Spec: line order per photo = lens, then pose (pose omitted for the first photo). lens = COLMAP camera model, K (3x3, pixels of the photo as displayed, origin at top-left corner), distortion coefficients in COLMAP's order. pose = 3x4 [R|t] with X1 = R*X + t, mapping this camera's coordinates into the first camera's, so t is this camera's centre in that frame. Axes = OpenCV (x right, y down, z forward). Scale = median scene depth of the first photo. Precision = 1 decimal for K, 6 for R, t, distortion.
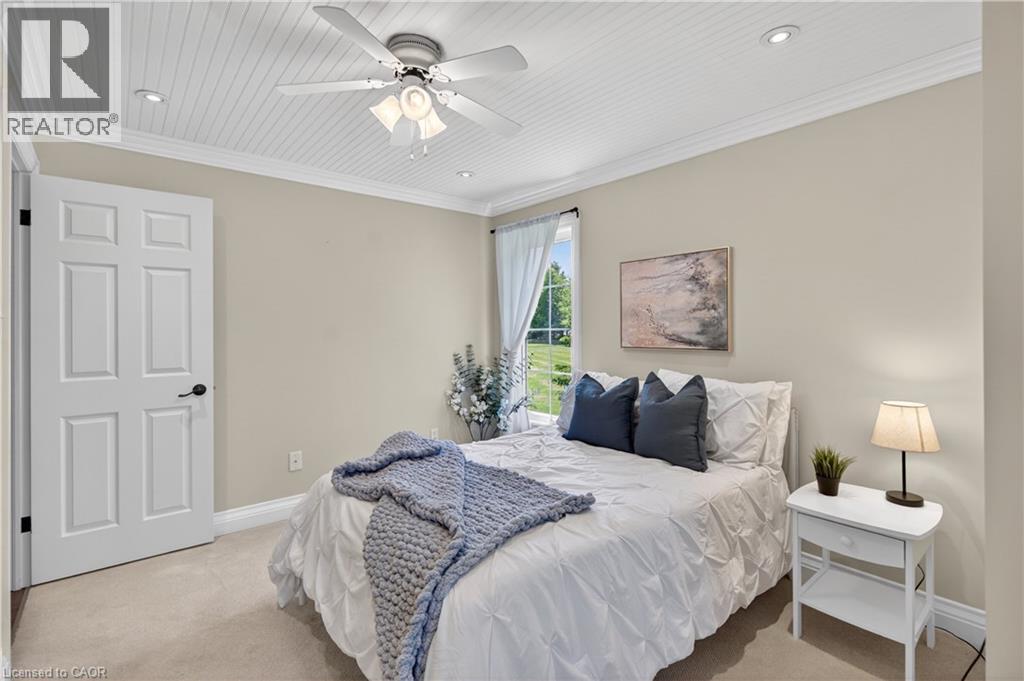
lens RADIAL K [[469.0, 0, 516.9], [0, 469.0, 332.1], [0, 0, 1]] dist [0.004553, -0.001550]
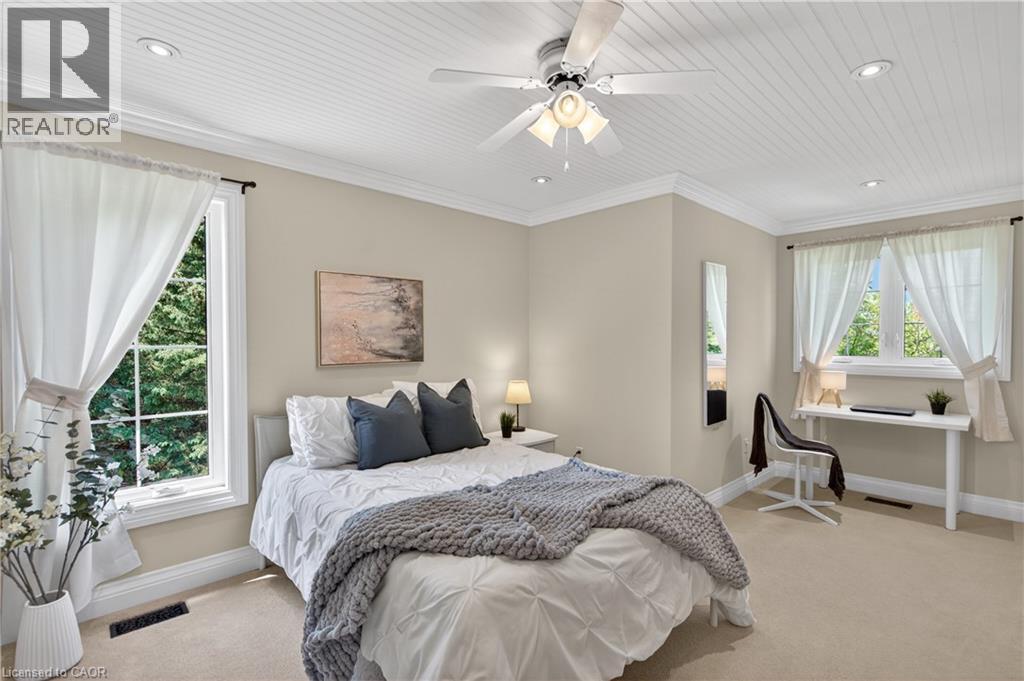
lens RADIAL K [[469.0, 0, 512.7], [0, 469.0, 345.9], [0, 0, 1]] dist [0.004553, -0.001550]
pose [[-0.050420, -0.009606, 0.998682, -0.780457], [0.007552, 0.999921, 0.009999, -0.012689], [-0.998700, 0.008046, -0.050344, 0.762768]]
